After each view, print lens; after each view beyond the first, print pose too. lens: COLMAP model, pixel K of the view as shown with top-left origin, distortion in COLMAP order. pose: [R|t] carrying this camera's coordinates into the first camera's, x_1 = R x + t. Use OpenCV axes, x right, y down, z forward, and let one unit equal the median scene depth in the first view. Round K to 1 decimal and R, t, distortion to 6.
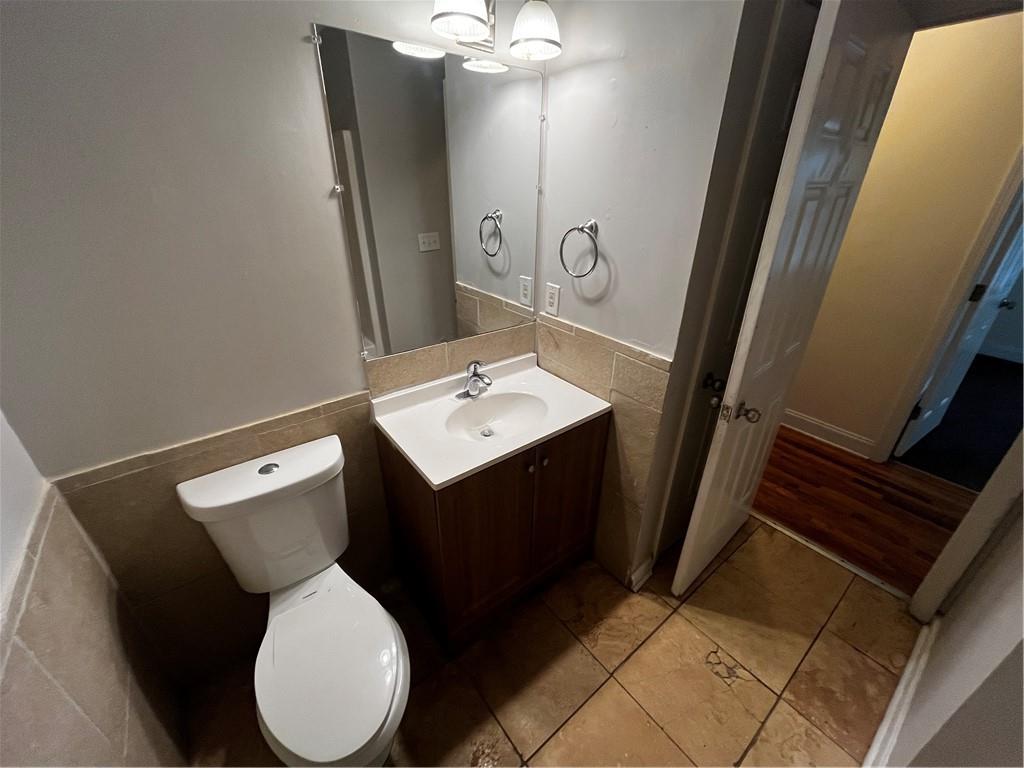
lens RADIAL K [[413.6, 0, 512.0], [0, 413.6, 384.0], [0, 0, 1]] dist [0.000098, 0.000131]
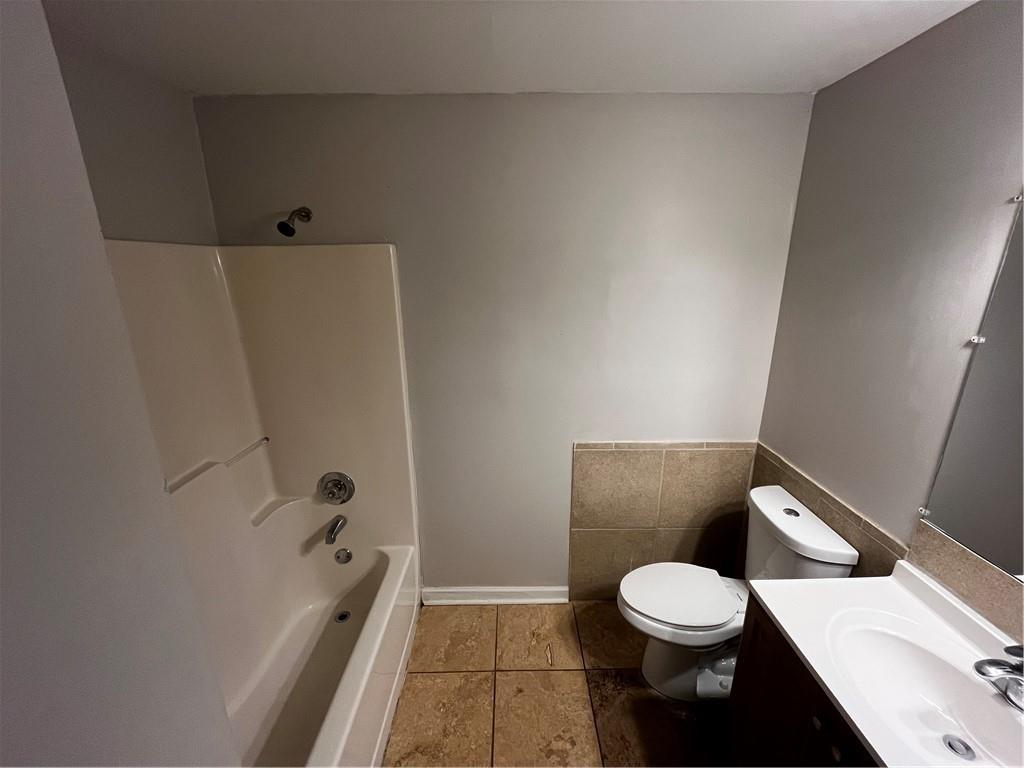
lens RADIAL K [[413.6, 0, 512.0], [0, 413.6, 384.0], [0, 0, 1]] dist [0.000098, 0.000131]
pose [[-0.606614, 0.225727, -0.762277, 0.856099], [-0.347090, 0.787435, 0.509387, -0.475185], [0.715226, 0.573580, -0.399321, 0.648294]]
